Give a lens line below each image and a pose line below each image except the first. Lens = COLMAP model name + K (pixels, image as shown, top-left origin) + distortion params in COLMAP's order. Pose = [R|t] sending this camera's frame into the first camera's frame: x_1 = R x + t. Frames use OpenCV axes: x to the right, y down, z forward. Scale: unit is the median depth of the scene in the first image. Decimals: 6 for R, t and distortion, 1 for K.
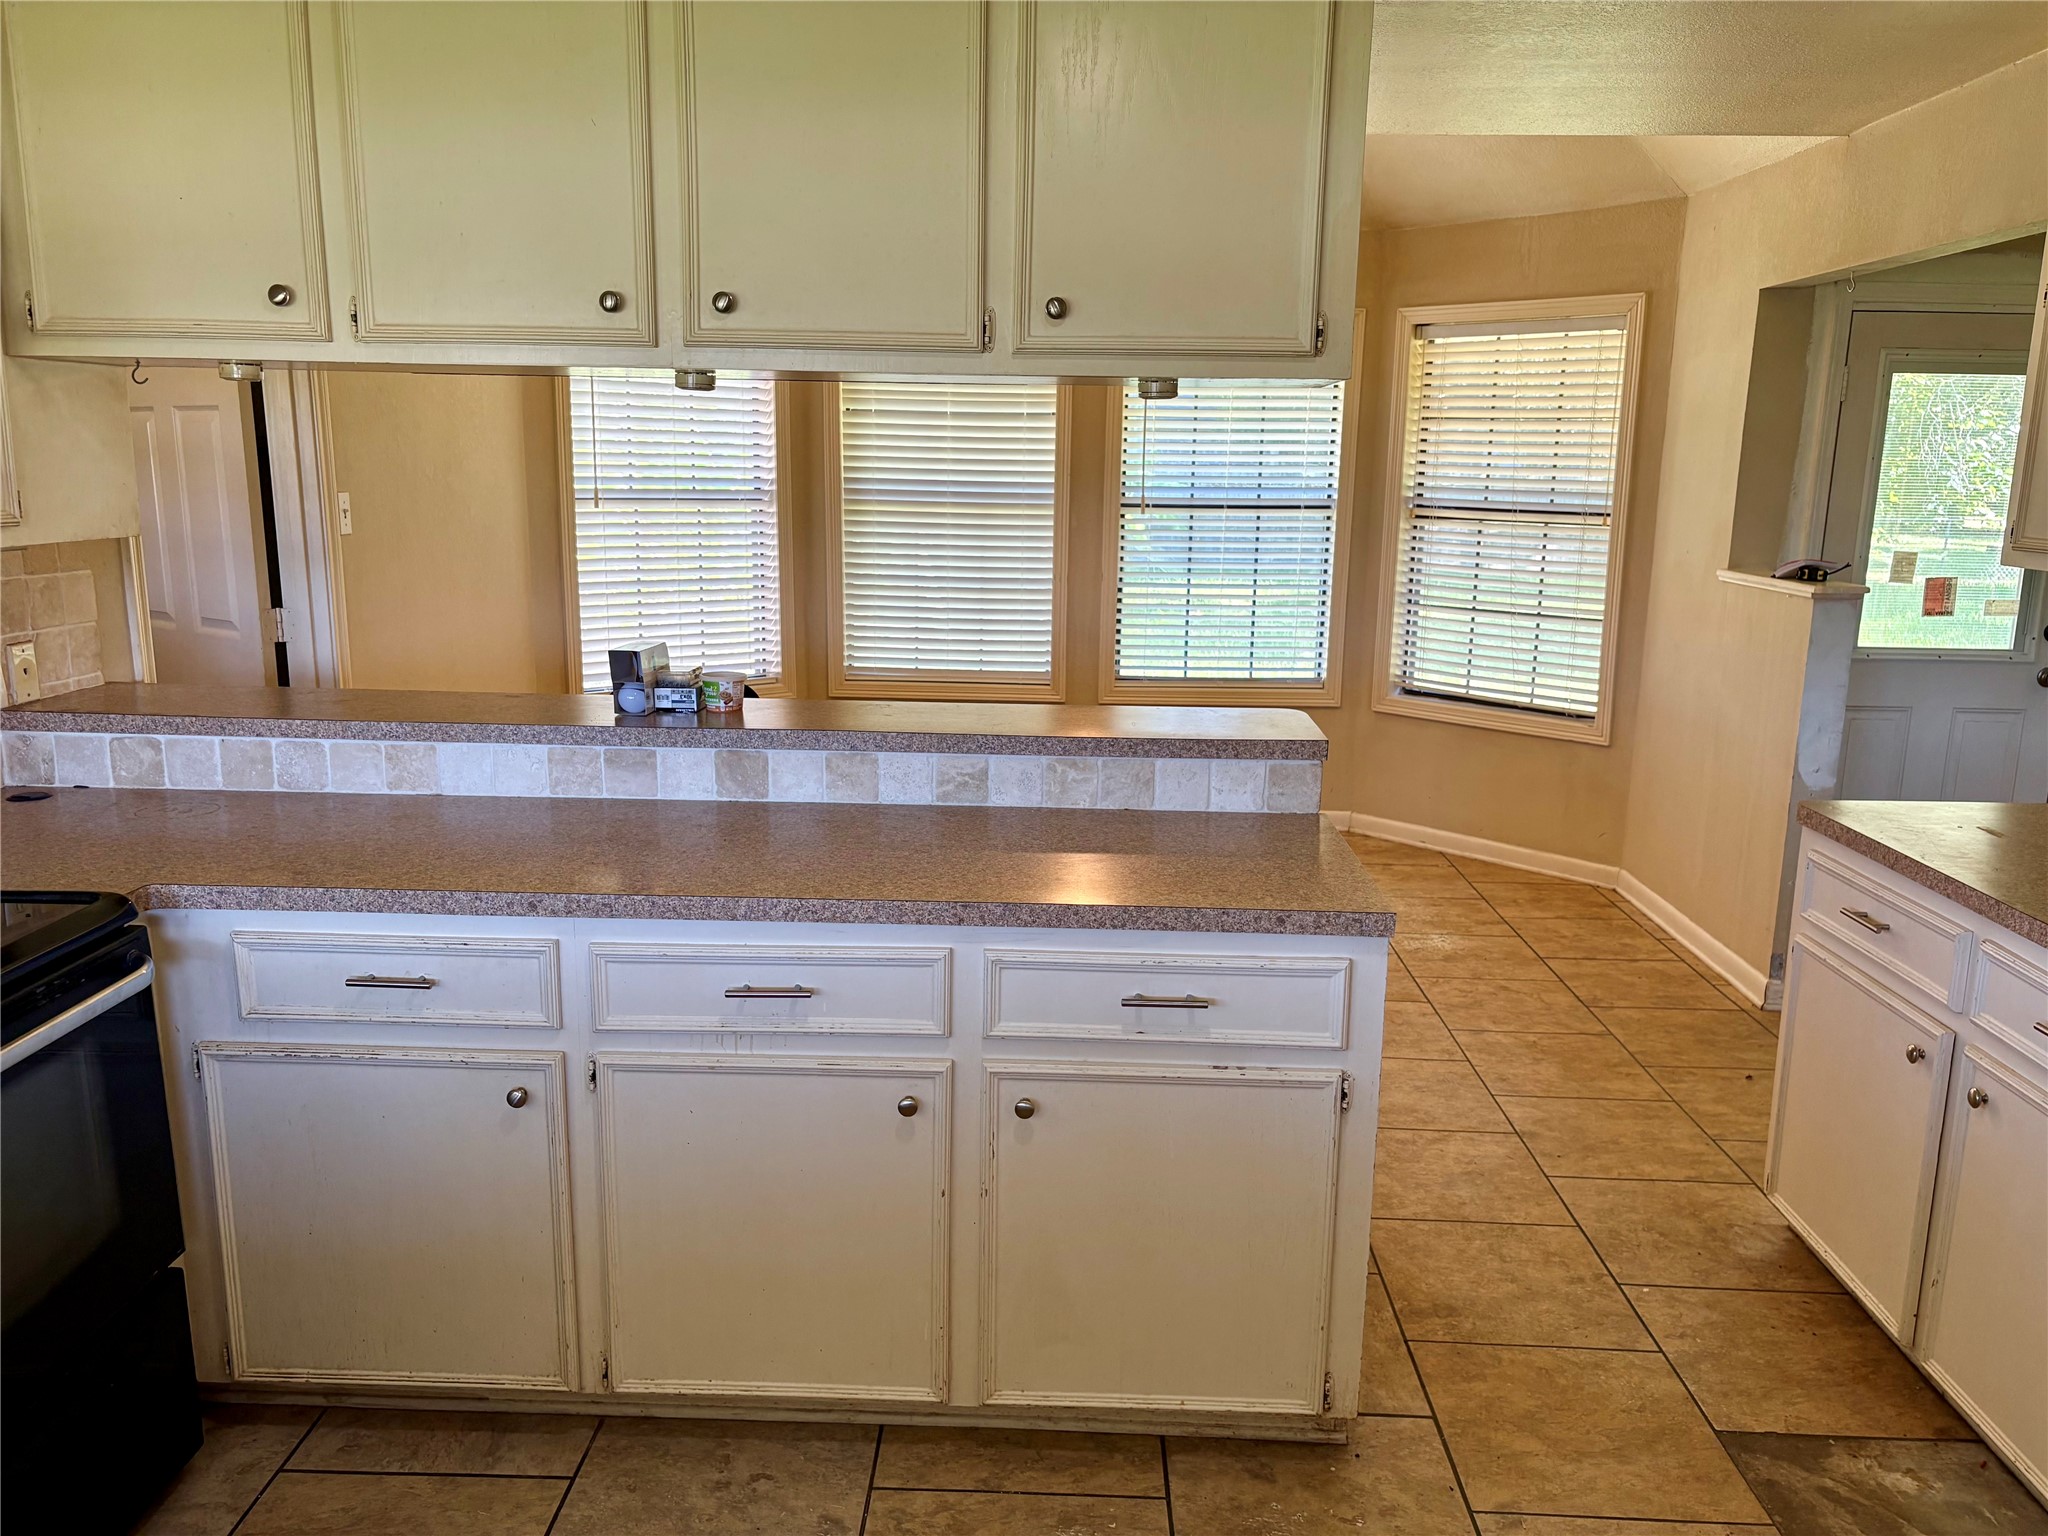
lens RADIAL K [[1539.2, 0, 1017.1], [0, 1539.2, 773.3], [0, 0, 1]] dist [0.045921, -0.060463]
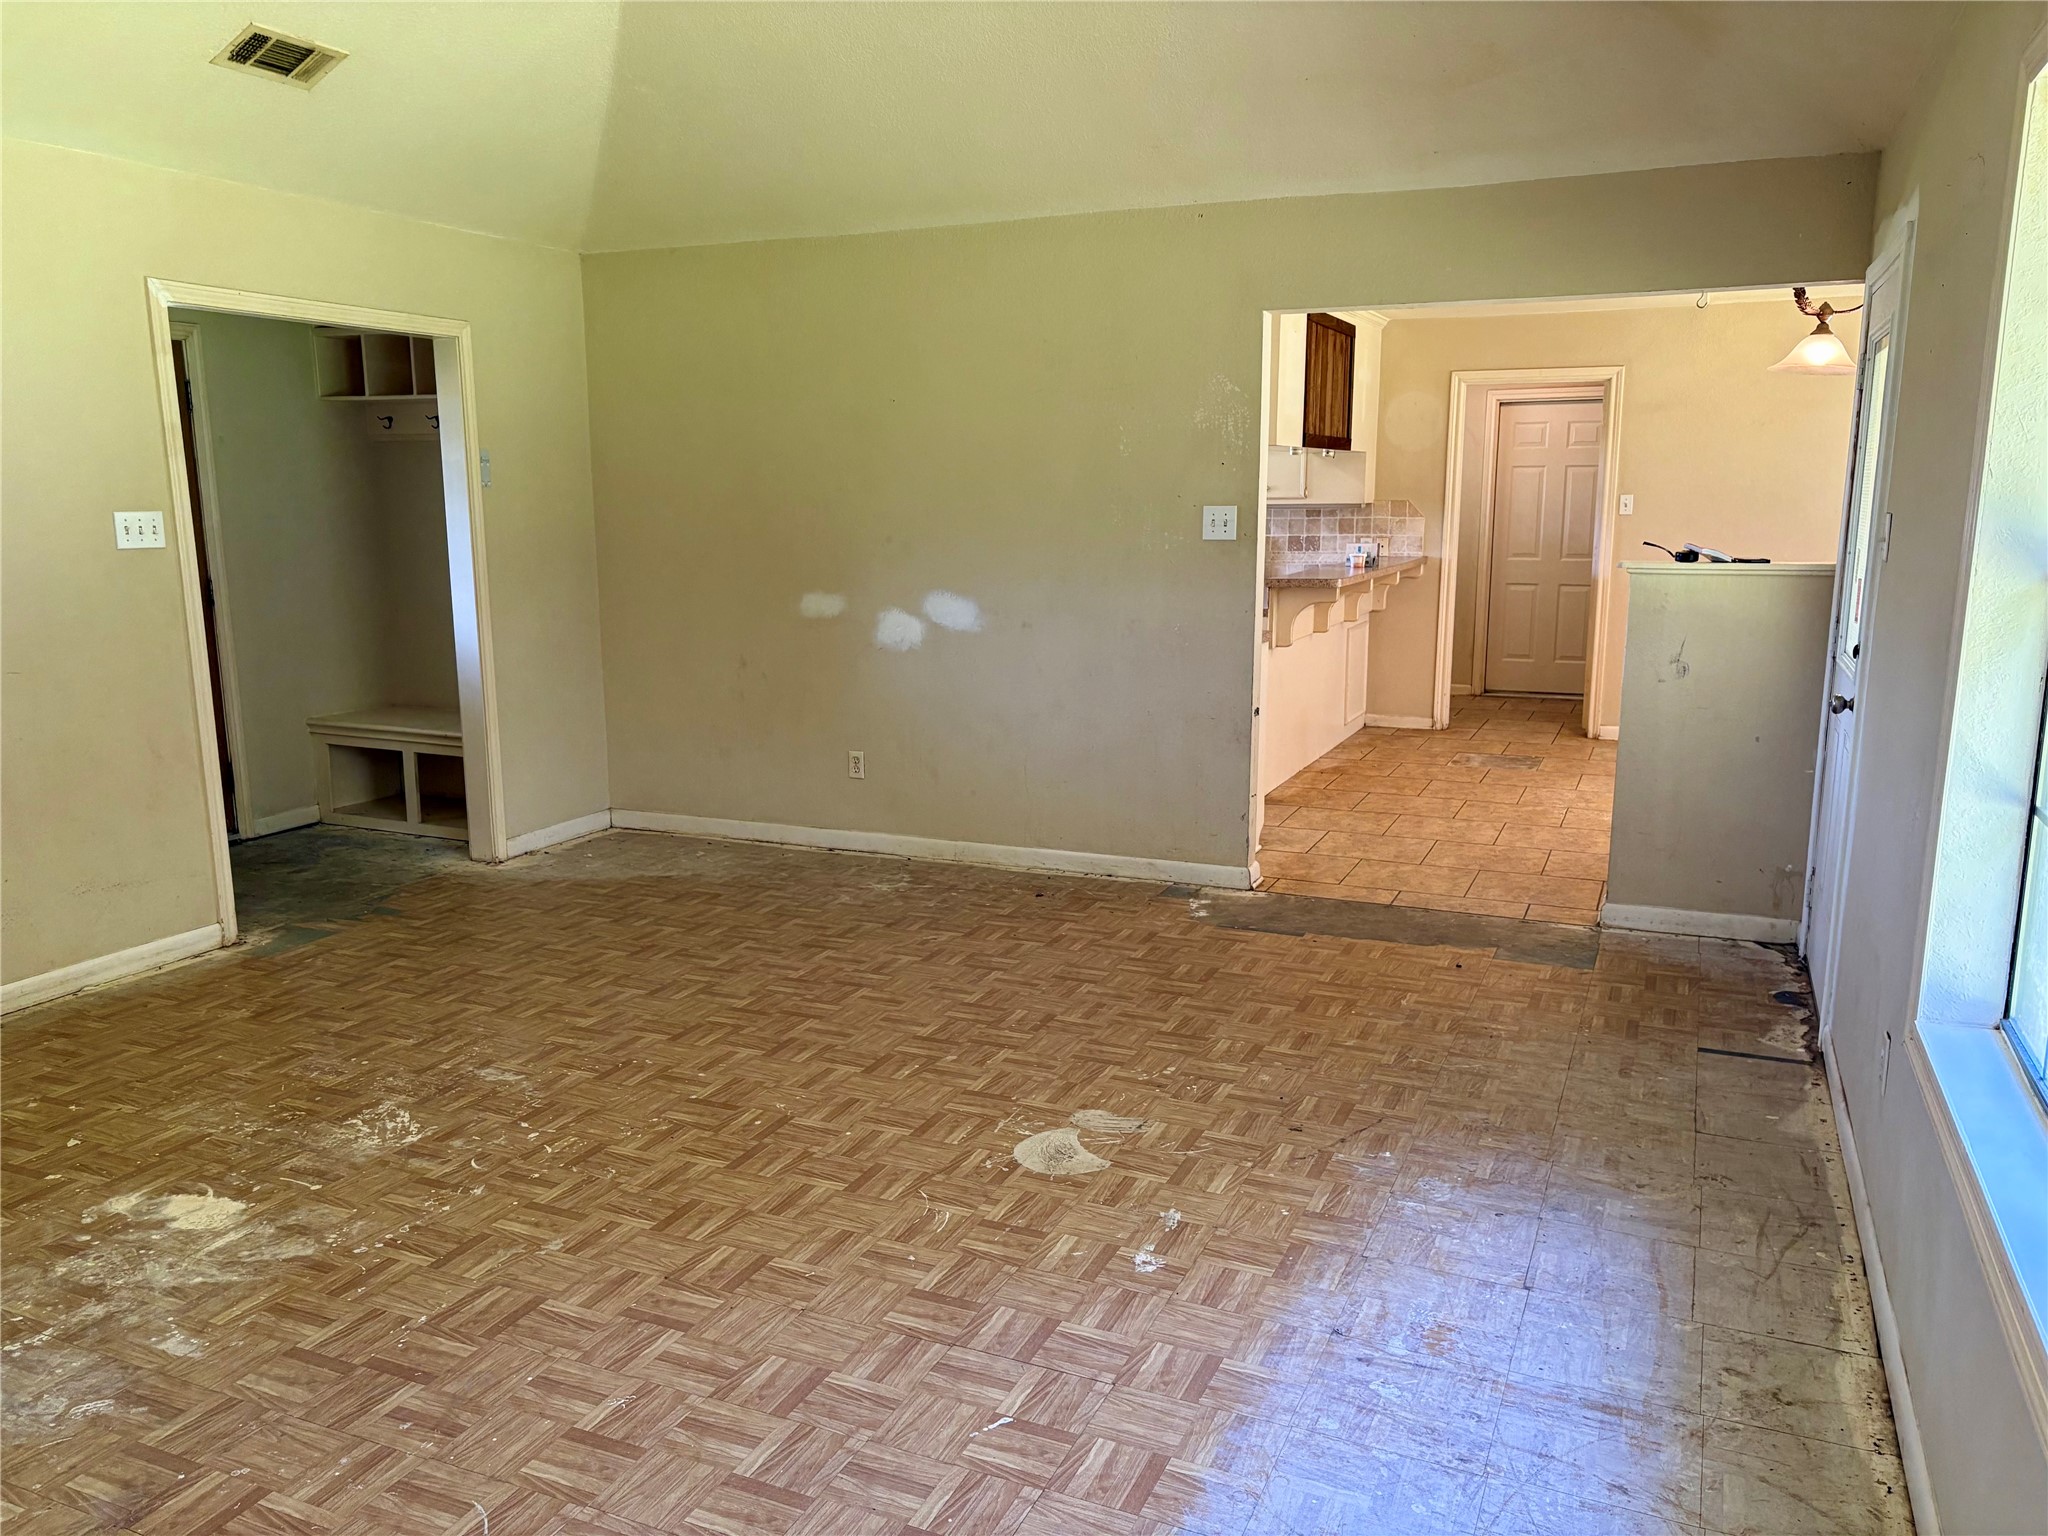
lens RADIAL K [[1539.2, 0, 1018.8], [0, 1539.2, 780.5], [0, 0, 1]] dist [0.045921, -0.060463]
pose [[-0.358695, 0.160225, -0.919601, 1.326796], [-0.186052, 0.953120, 0.238635, -0.114606], [0.914725, 0.256691, -0.312069, 0.713658]]
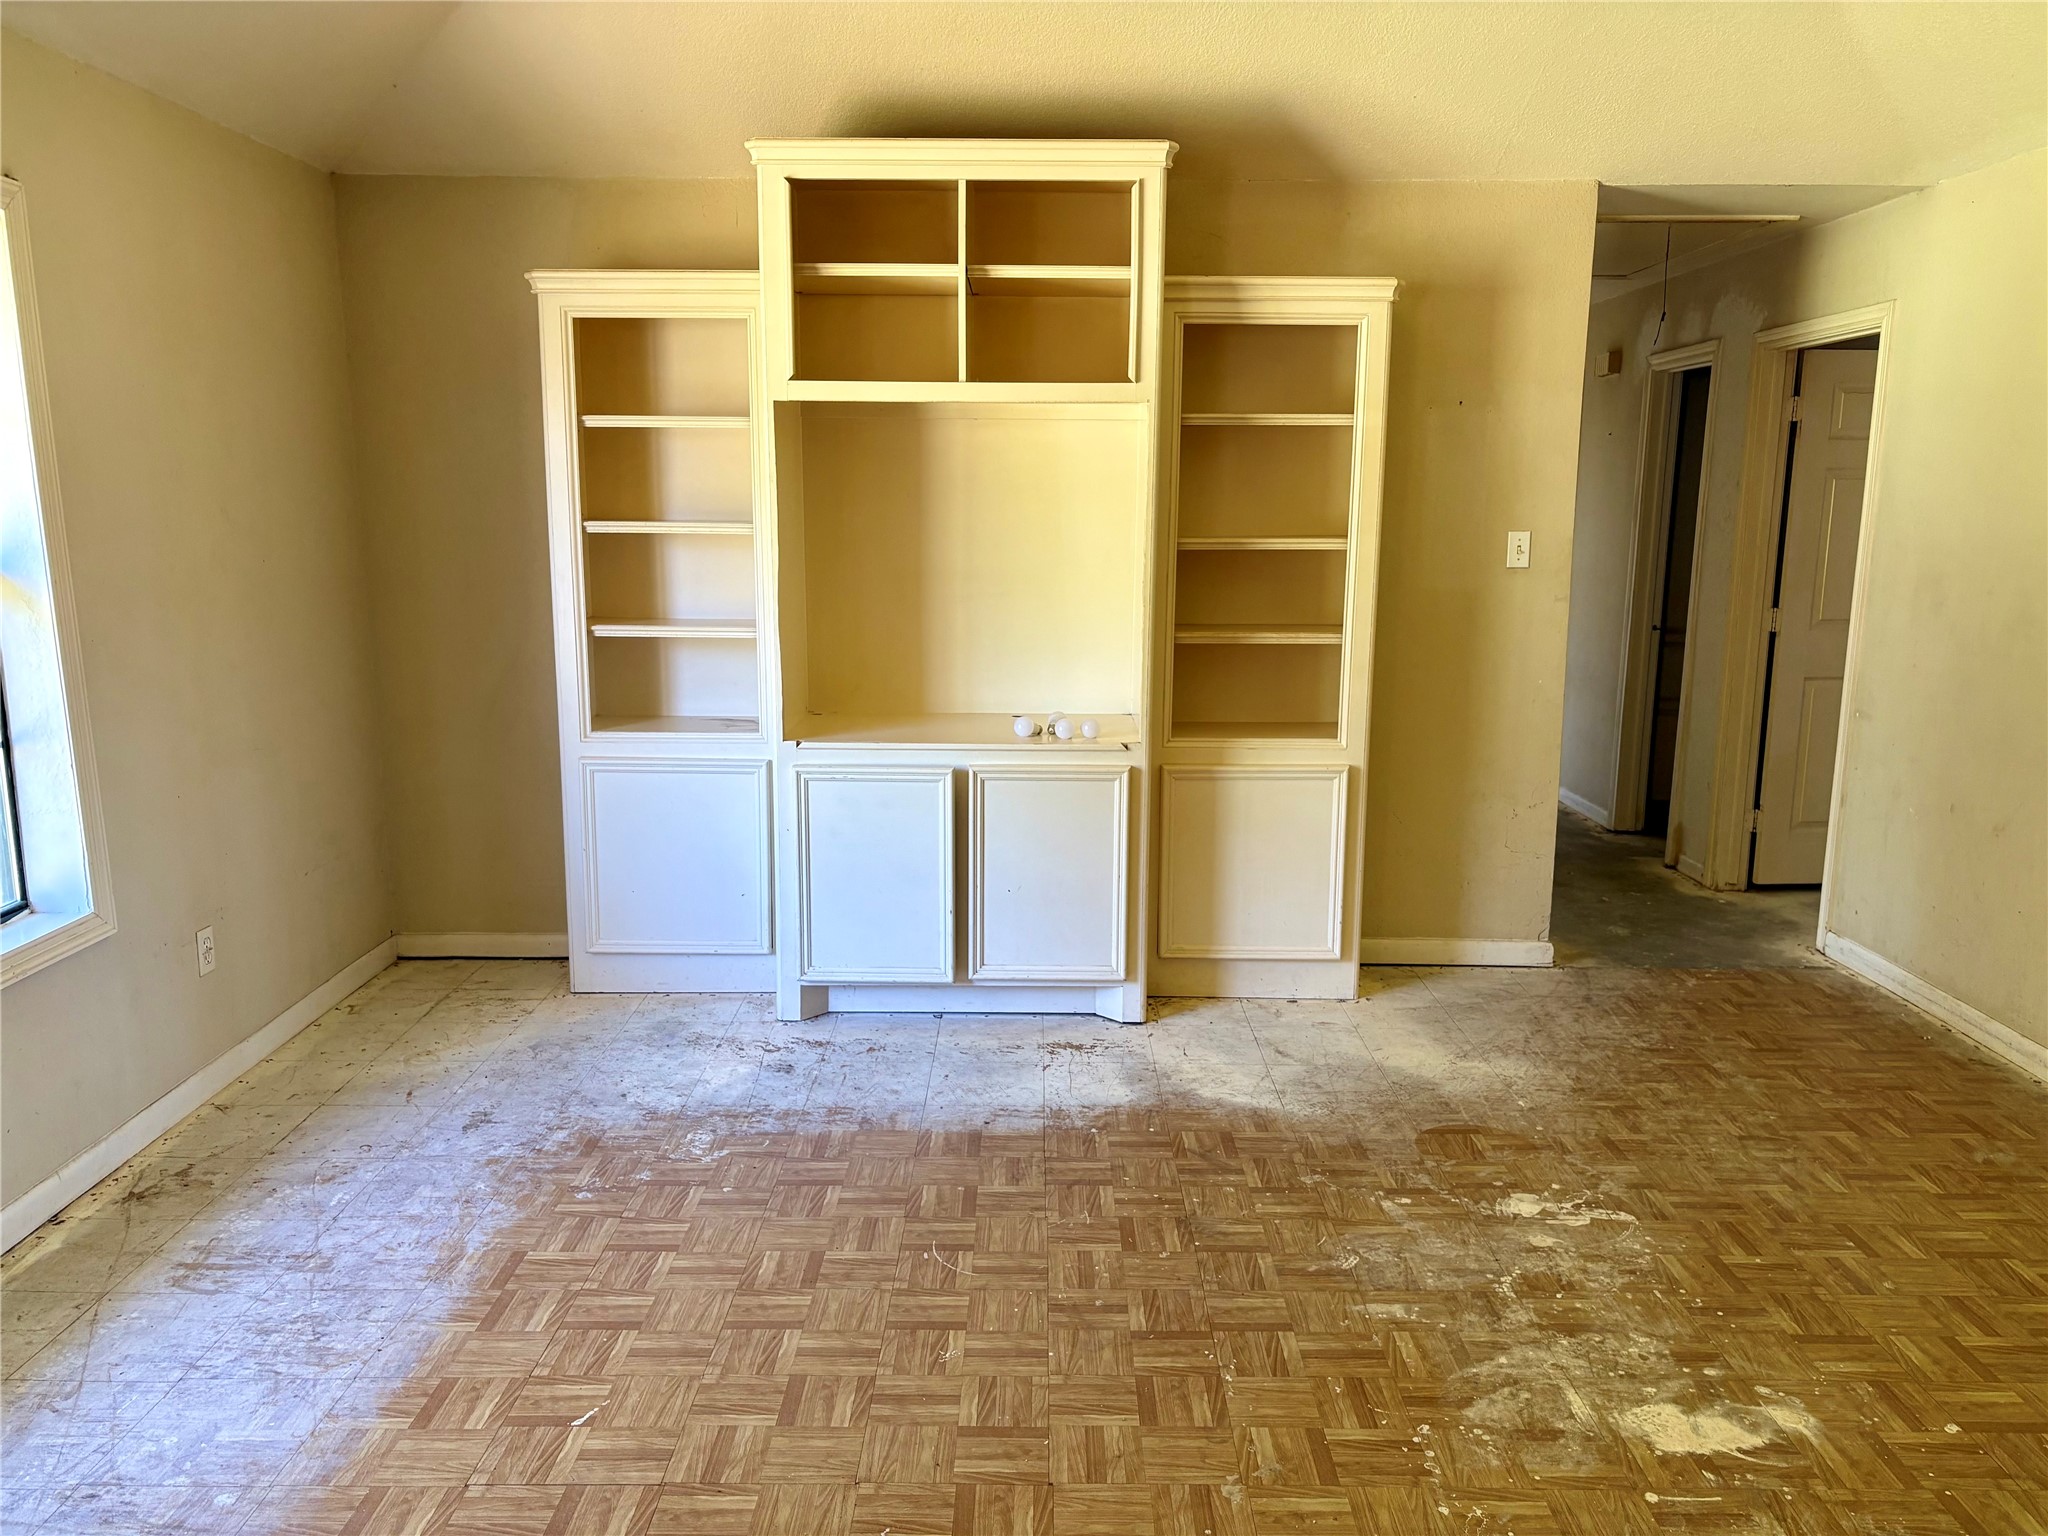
lens RADIAL K [[1539.2, 0, 1020.2], [0, 1539.2, 779.3], [0, 0, 1]] dist [0.045921, -0.060463]
pose [[-0.041813, -0.196539, 0.979604, 0.572198], [0.187086, 0.961579, 0.200908, -0.083169], [-0.981453, 0.191671, -0.003437, 0.468988]]
